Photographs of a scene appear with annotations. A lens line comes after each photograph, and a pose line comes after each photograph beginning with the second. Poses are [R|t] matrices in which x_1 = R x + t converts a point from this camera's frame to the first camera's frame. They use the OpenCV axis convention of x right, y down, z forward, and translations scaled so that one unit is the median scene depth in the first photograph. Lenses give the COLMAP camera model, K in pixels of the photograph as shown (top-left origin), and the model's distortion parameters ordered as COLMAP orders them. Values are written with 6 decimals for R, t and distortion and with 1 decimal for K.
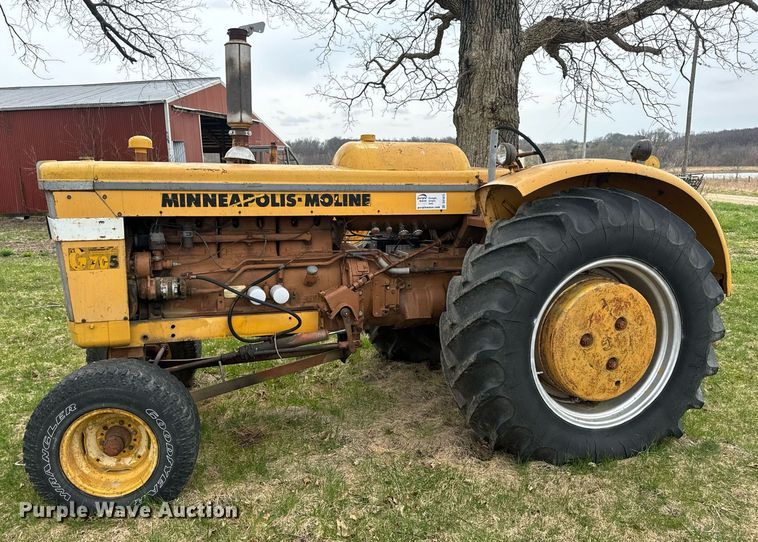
lens RADIAL K [[601.3, 0, 348.8], [0, 601.3, 267.9], [0, 0, 1]] dist [0.127292, -0.227592]
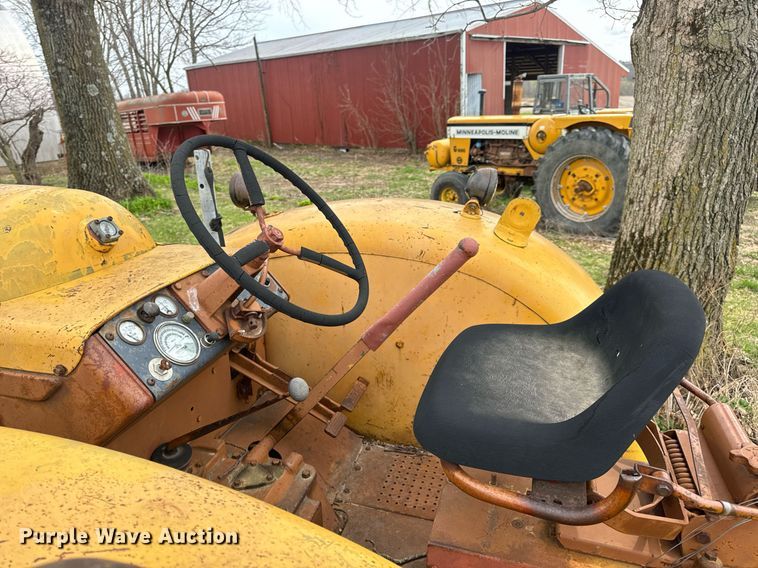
lens RADIAL K [[542.0, 0, 379.0], [0, 542.0, 284.0], [0, 0, 1]] dist [0.000008, 0.001328]
pose [[0.843952, 0.159494, -0.512159, 0.550624], [-0.064213, 0.977947, 0.198735, -0.270004], [0.532561, -0.134836, 0.835582, 1.000172]]
